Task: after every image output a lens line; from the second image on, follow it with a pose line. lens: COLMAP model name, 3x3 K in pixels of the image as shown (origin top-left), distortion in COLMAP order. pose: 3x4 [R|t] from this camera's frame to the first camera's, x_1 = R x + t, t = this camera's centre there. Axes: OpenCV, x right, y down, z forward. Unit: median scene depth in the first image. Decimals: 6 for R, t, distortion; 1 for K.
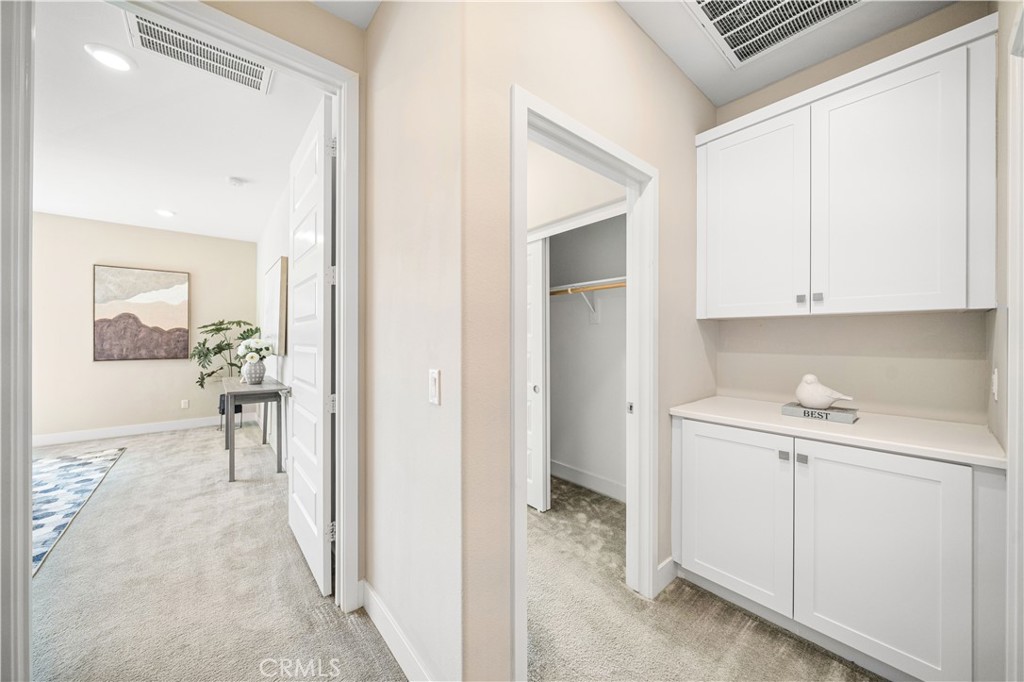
lens RADIAL K [[359.3, 0, 516.9], [0, 359.3, 337.0], [0, 0, 1]] dist [-0.008164, -0.000164]
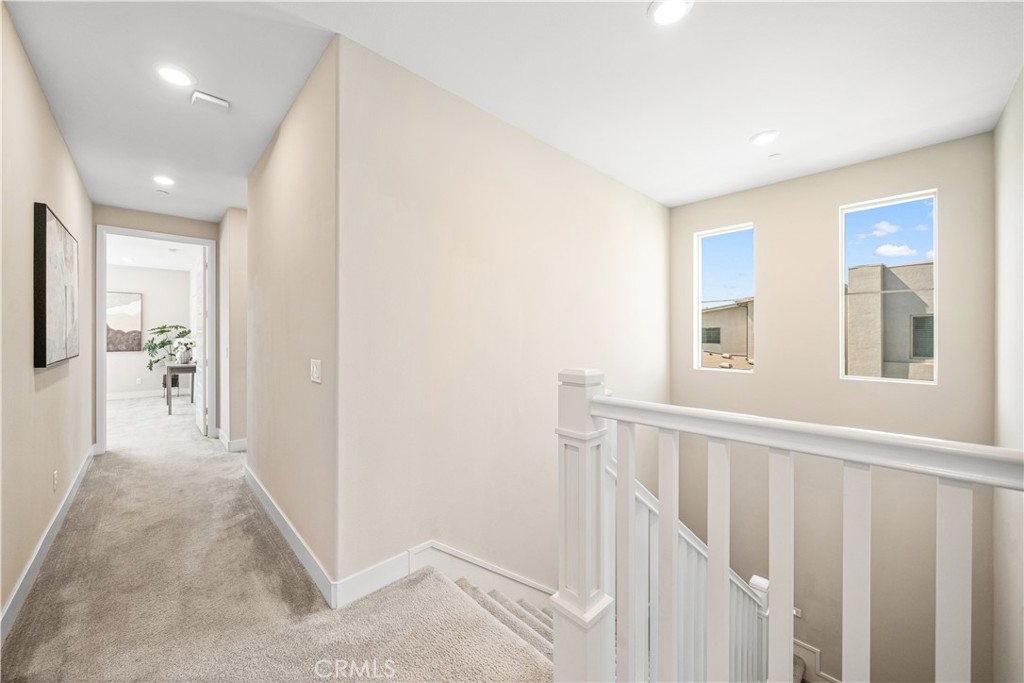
lens RADIAL K [[376.2, 0, 503.1], [0, 376.2, 332.4], [0, 0, 1]] dist [-0.001813, -0.000022]
pose [[0.999189, -0.002642, 0.040174, 0.548515], [0.002768, 0.999991, -0.003103, -0.008400], [-0.040165, 0.003212, 0.999188, -0.654620]]
